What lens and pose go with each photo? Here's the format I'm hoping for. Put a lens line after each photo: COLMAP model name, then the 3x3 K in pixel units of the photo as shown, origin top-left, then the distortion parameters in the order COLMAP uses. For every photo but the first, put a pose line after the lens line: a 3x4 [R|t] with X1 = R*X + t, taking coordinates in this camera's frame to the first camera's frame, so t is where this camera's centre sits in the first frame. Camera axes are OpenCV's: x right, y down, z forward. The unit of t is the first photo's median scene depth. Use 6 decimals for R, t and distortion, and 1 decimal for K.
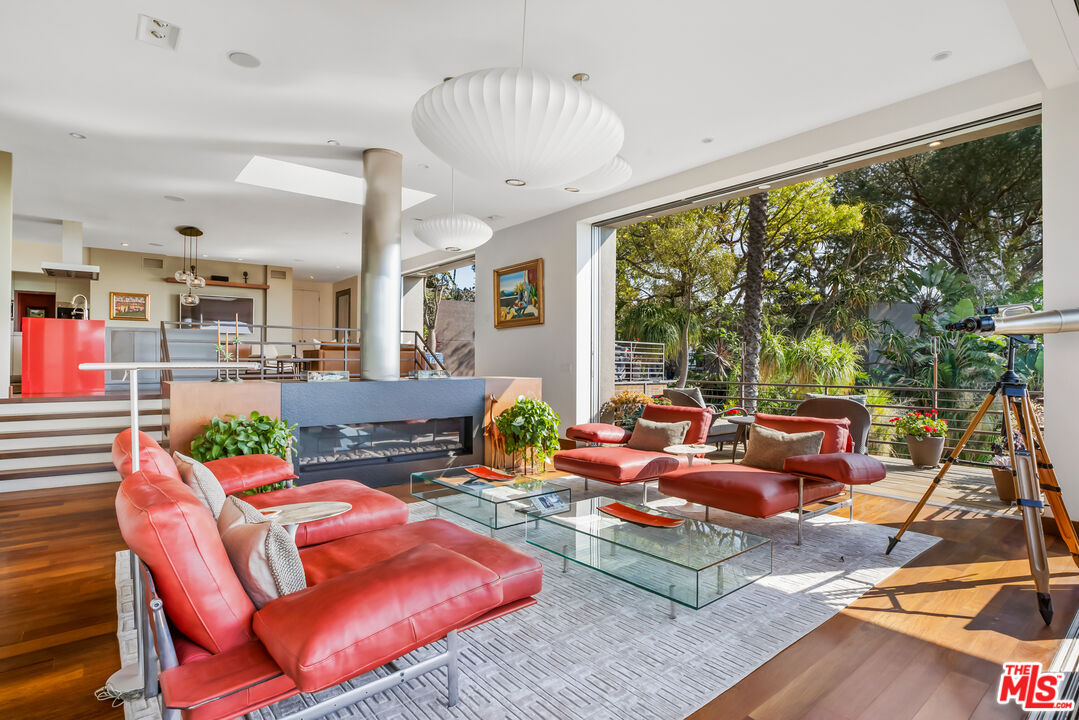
lens RADIAL K [[550.8, 0, 546.8], [0, 550.8, 360.2], [0, 0, 1]] dist [-0.002652, -0.000144]
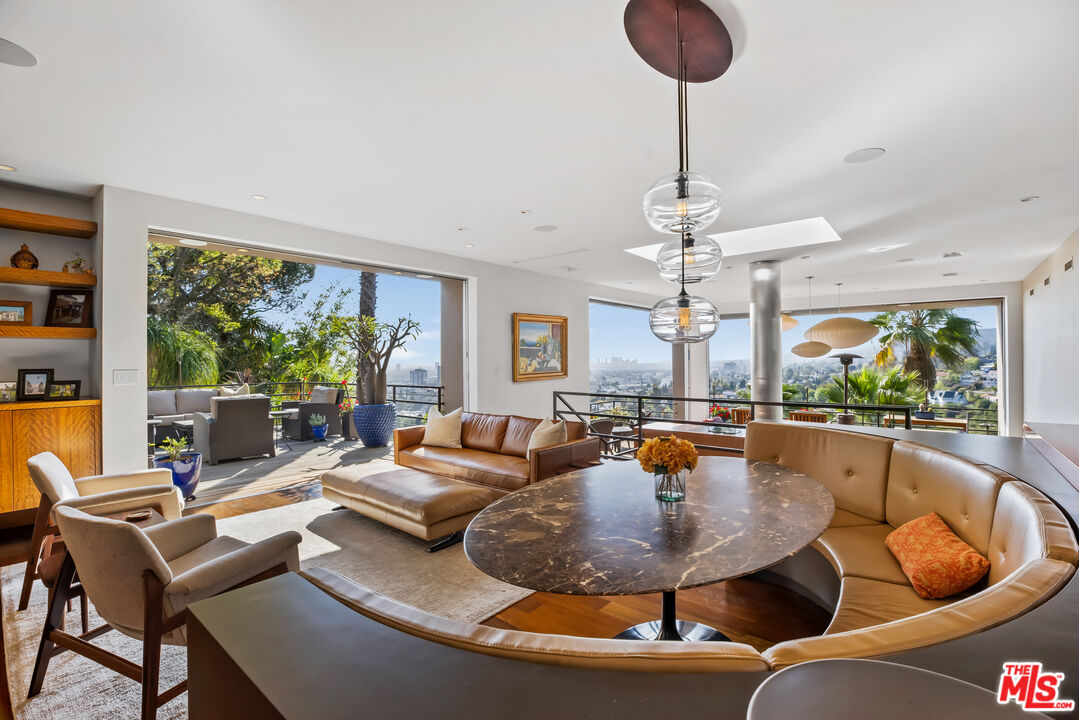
lens RADIAL K [[487.4, 0, 544.3], [0, 487.4, 355.9], [0, 0, 1]] dist [-0.001836, -0.000038]
pose [[-0.183755, 0.004318, 0.982963, -0.919170], [0.008968, 0.999956, -0.002716, -0.103398], [-0.982931, 0.008316, -0.183786, 1.184687]]
